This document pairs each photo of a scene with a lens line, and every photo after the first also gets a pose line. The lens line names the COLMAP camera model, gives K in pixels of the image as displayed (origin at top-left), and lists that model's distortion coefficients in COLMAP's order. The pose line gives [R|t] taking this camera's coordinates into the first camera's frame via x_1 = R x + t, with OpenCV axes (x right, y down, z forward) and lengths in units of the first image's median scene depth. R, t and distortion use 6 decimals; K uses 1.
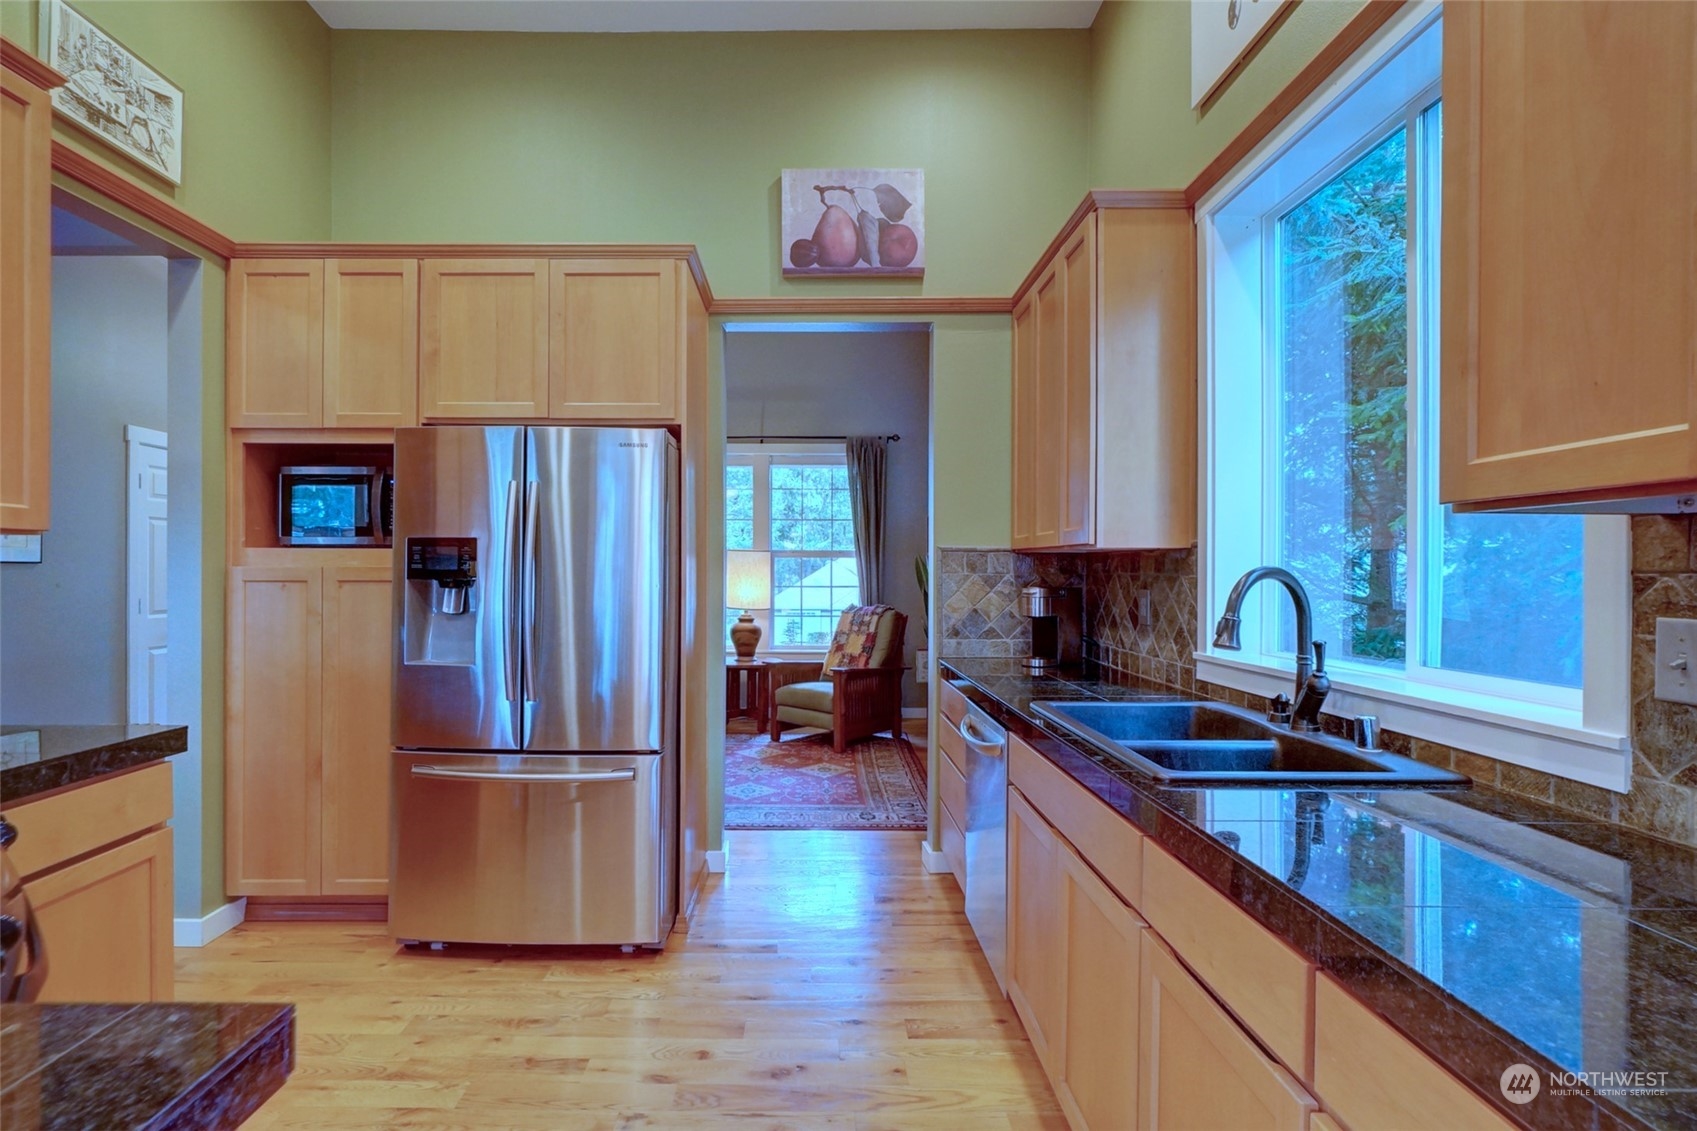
lens RADIAL K [[808.8, 0, 790.7], [0, 808.8, 574.4], [0, 0, 1]] dist [-0.016726, -0.000388]
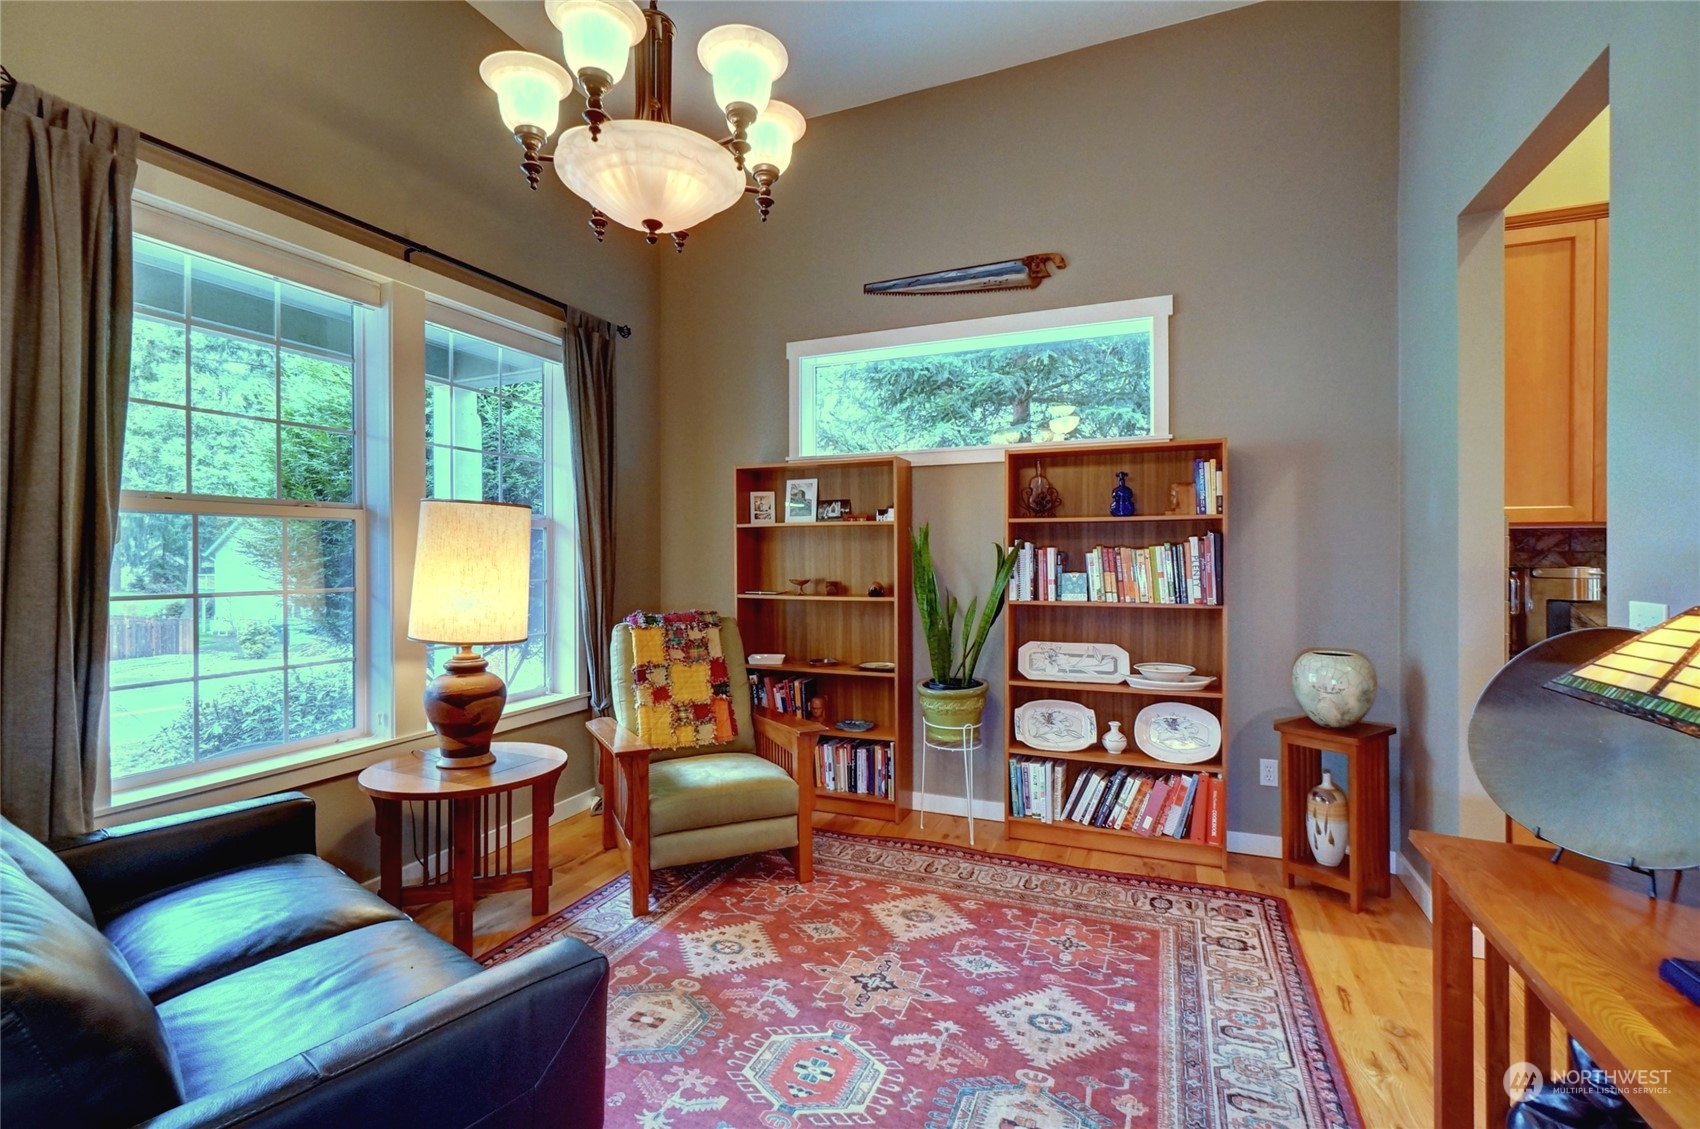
lens RADIAL K [[759.3, 0, 859.9], [0, 759.3, 560.9], [0, 0, 1]] dist [-0.001904, 0.000349]
pose [[0.368788, -0.009167, 0.929468, -0.437239], [0.005908, 0.999954, 0.007518, -0.002297], [-0.929495, 0.002718, 0.368825, 0.827385]]
